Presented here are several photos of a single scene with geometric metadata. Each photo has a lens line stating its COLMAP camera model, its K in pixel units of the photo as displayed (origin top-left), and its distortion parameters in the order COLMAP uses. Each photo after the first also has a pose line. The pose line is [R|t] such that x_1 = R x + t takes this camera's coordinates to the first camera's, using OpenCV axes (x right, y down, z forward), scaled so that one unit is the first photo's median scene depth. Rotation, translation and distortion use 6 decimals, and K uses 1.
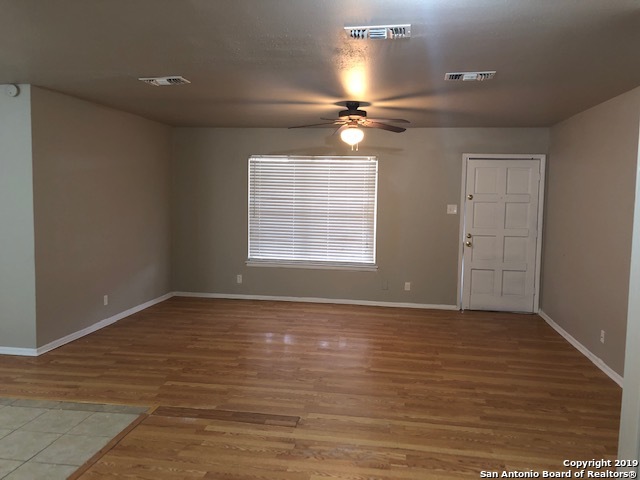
lens RADIAL K [[520.0, 0, 313.9], [0, 520.0, 244.0], [0, 0, 1]] dist [0.031459, -0.025299]
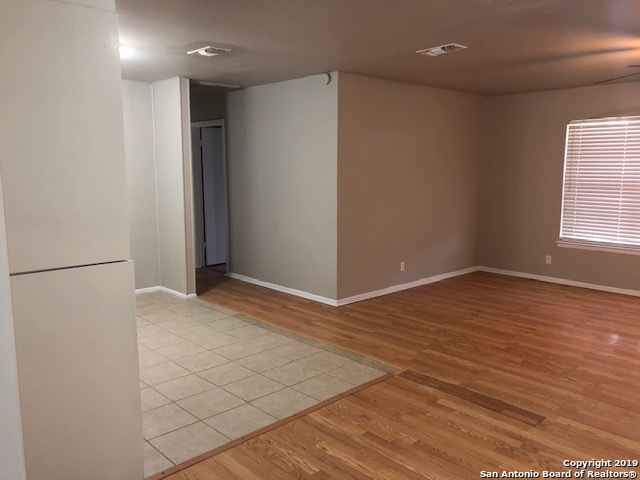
lens RADIAL K [[520.0, 0, 316.0], [0, 520.0, 235.9], [0, 0, 1]] dist [0.031459, -0.025299]
pose [[0.792034, 0.066678, -0.606825, 0.141096], [-0.048080, 0.997743, 0.046877, 0.005152], [0.608581, -0.007952, 0.793452, 0.058676]]
